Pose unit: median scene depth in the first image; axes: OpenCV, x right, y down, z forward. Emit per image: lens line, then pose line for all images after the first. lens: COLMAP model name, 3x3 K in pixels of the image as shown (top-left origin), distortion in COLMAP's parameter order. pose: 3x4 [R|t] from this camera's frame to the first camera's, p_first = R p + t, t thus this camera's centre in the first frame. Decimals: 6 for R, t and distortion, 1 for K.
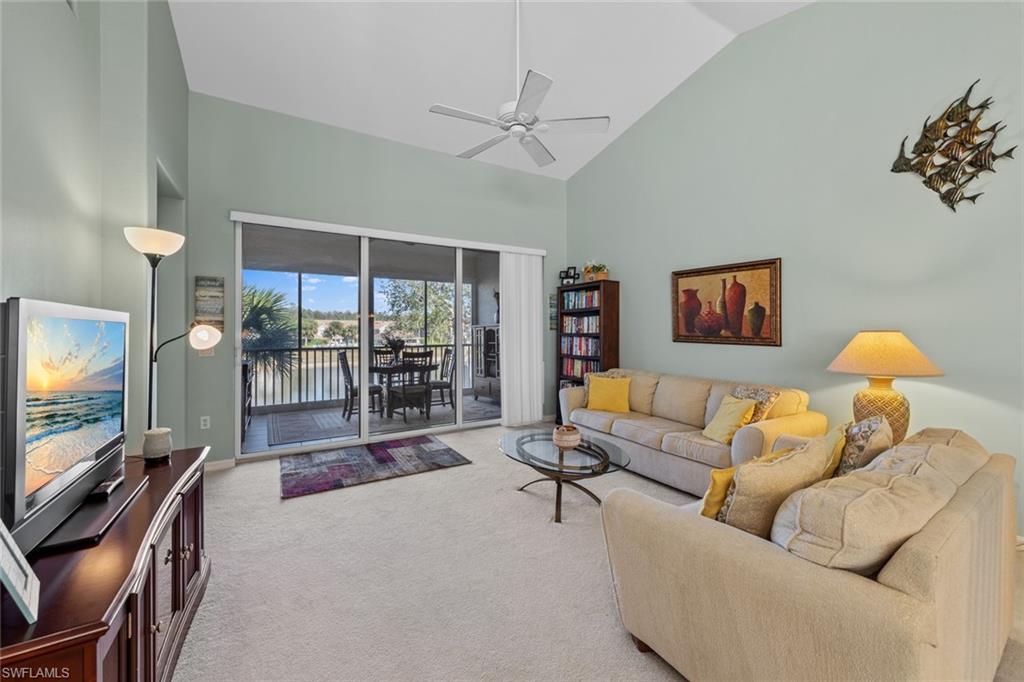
lens RADIAL K [[400.8, 0, 511.5], [0, 400.8, 327.8], [0, 0, 1]] dist [0.006498, 0.000083]
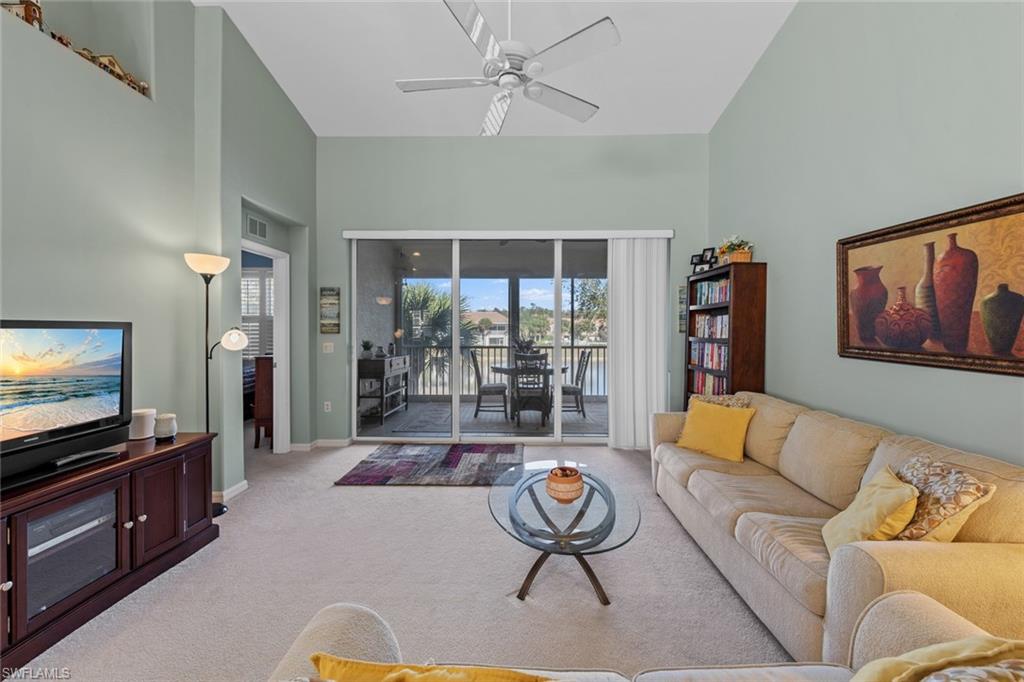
lens RADIAL K [[397.5, 0, 511.4], [0, 397.5, 331.2], [0, 0, 1]] dist [0.002895, 0.000178]
pose [[0.847423, 0.009095, -0.530840, 0.286758], [-0.001209, 0.999884, 0.015202, -0.011125], [0.530916, -0.012241, 0.847336, 0.222184]]
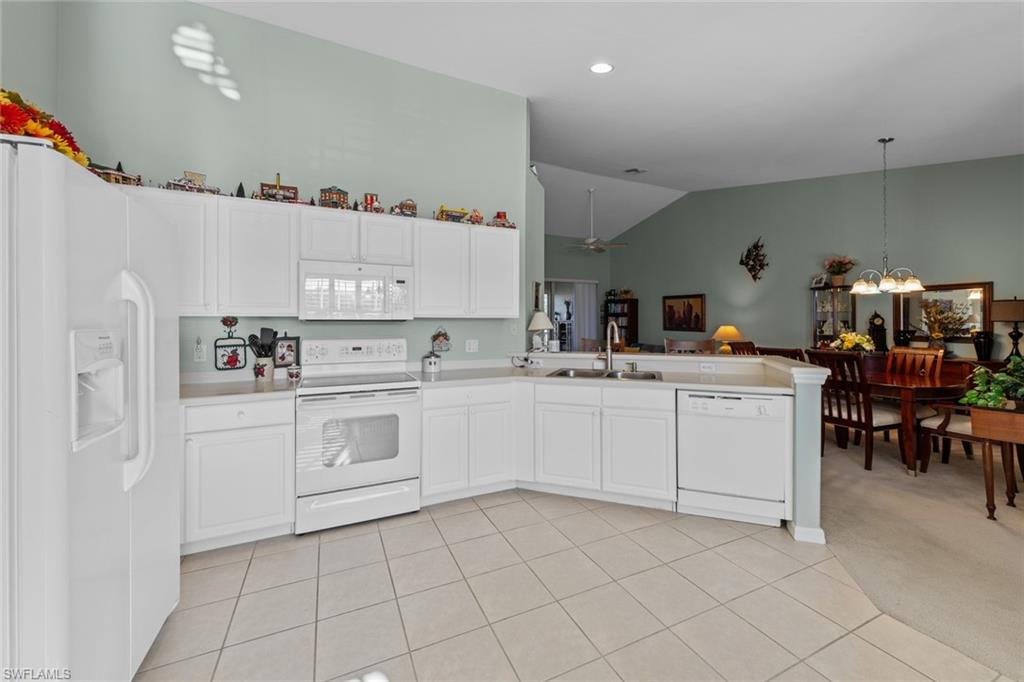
lens RADIAL K [[393.1, 0, 510.4], [0, 393.1, 322.7], [0, 0, 1]] dist [0.001684, 0.000067]
pose [[0.994570, 0.002537, -0.104039, -0.157170], [-0.001755, 0.999969, 0.007615, -0.017003], [0.104055, -0.007391, 0.994544, -1.025685]]
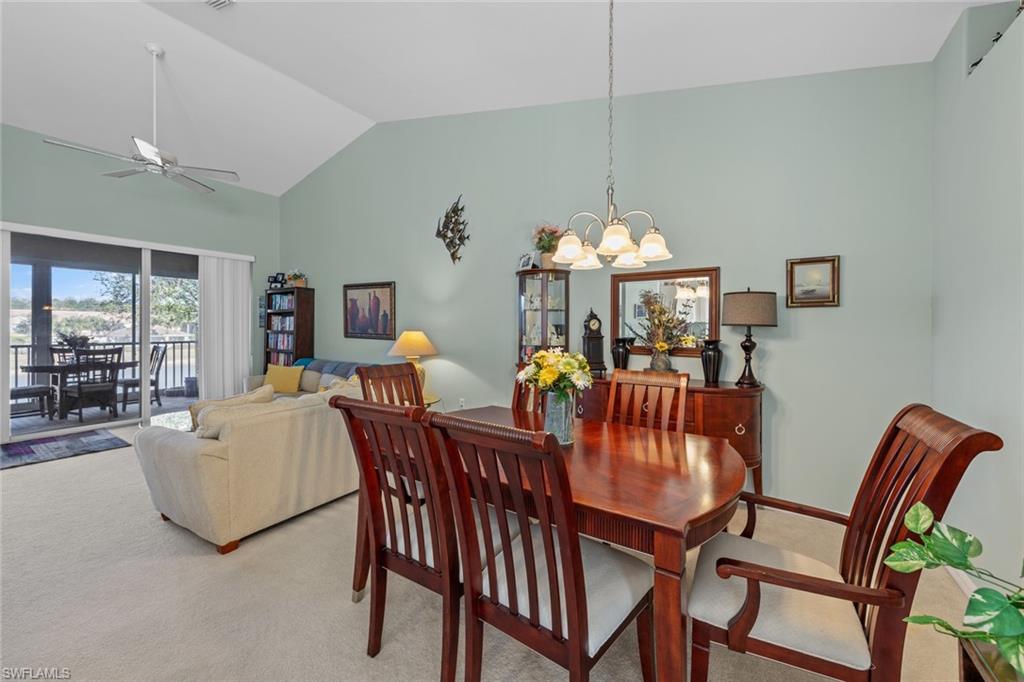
lens RADIAL K [[394.0, 0, 512.0], [0, 394.0, 328.3], [0, 0, 1]] dist [0.004043, 0.000198]
pose [[0.899705, 0.005591, 0.436464, 0.314463], [-0.010486, 0.999906, 0.008807, -0.011894], [-0.436374, -0.012500, 0.899679, -0.388428]]
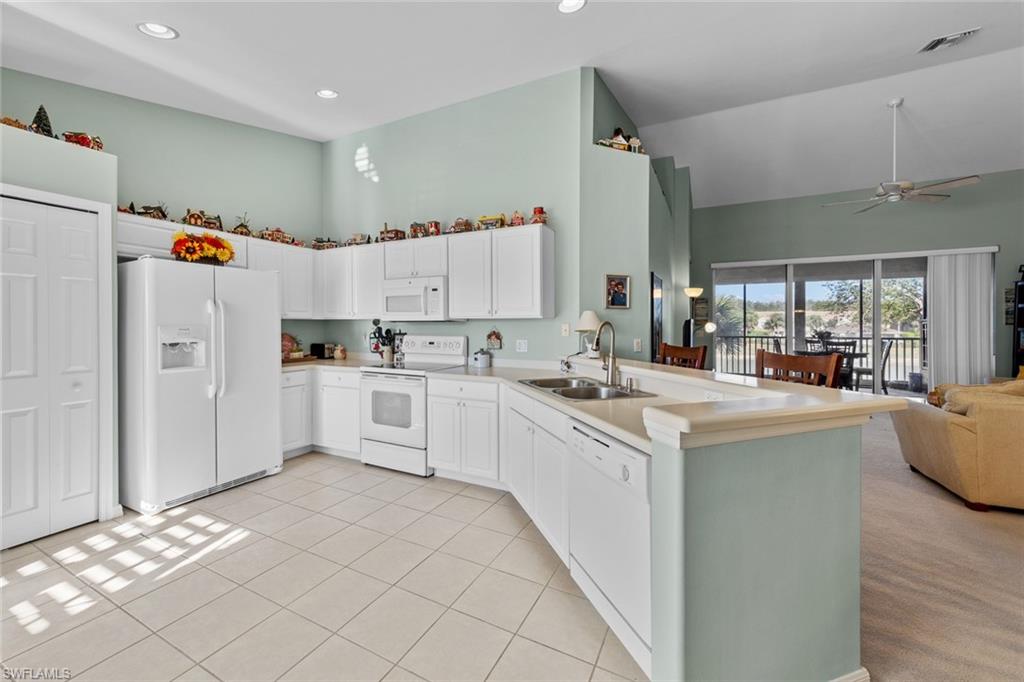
lens RADIAL K [[394.8, 0, 511.9], [0, 394.8, 323.8], [0, 0, 1]] dist [0.002100, 0.000254]
pose [[0.533903, 0.003506, -0.845539, 0.342794], [0.006057, 0.999950, 0.007971, -0.015723], [0.845524, -0.009378, 0.533855, -0.704572]]
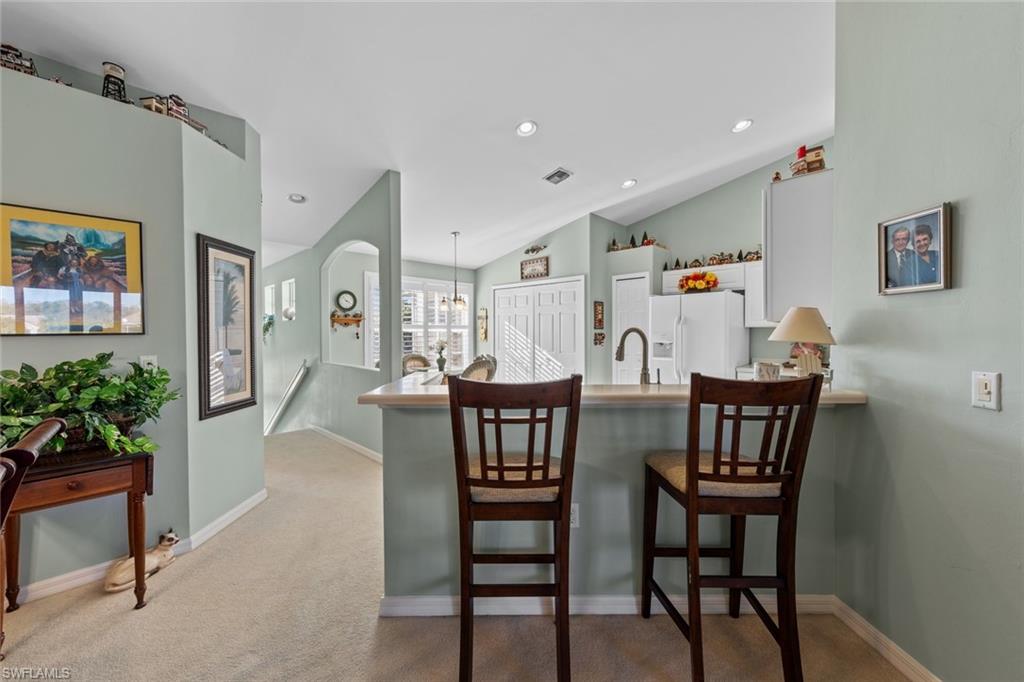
lens RADIAL K [[393.7, 0, 506.3], [0, 393.7, 338.3], [0, 0, 1]] dist [0.008003, 0.000116]
pose [[-0.973827, 0.009329, -0.227101, 0.200126], [0.008868, 0.999956, 0.003048, -0.004605], [0.227119, 0.000954, -0.973867, 0.090892]]
